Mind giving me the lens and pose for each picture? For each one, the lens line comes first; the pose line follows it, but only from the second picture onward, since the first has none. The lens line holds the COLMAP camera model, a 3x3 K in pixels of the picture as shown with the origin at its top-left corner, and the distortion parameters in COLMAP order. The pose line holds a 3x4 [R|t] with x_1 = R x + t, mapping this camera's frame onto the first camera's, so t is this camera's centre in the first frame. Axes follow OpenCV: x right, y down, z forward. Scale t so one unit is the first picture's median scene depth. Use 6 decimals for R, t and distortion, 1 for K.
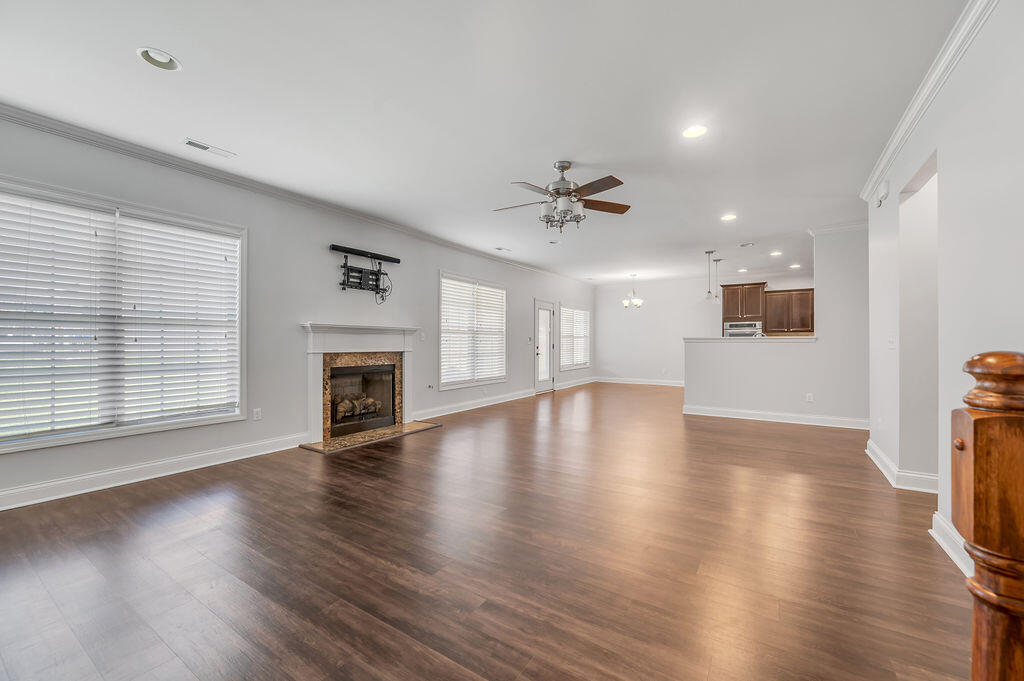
lens RADIAL K [[413.2, 0, 516.6], [0, 413.2, 338.7], [0, 0, 1]] dist [-0.007360, 0.000908]
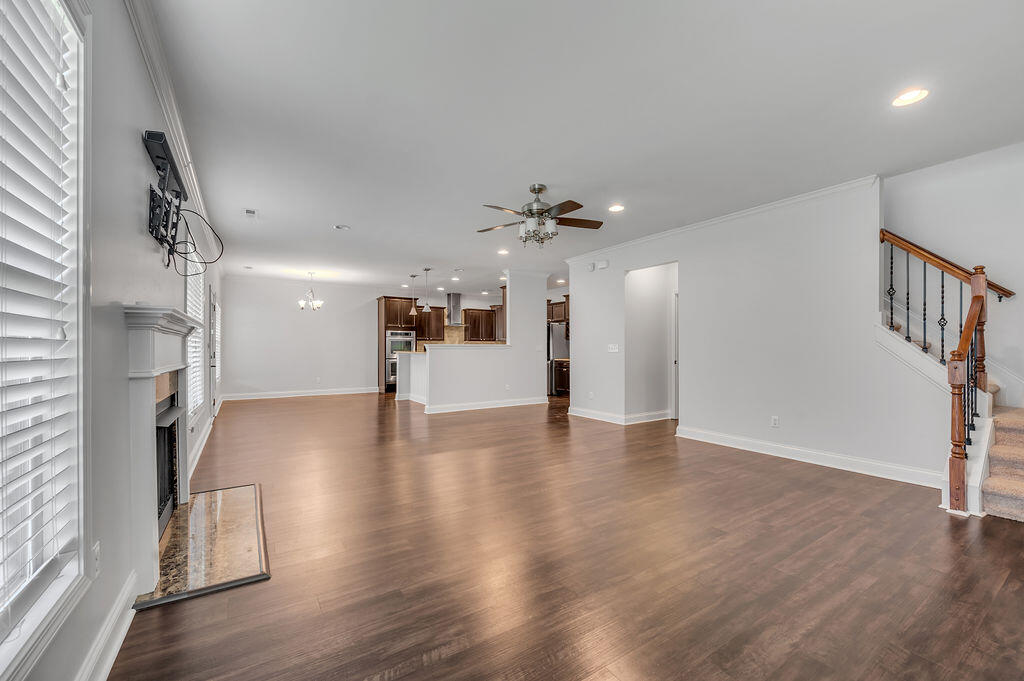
lens RADIAL K [[413.2, 0, 516.7], [0, 413.2, 344.9], [0, 0, 1]] dist [-0.007360, 0.000908]
pose [[0.402463, 0.003682, 0.915429, -0.379240], [-0.006219, 0.999980, -0.001288, -0.001900], [-0.915415, -0.005174, 0.402478, 0.249370]]
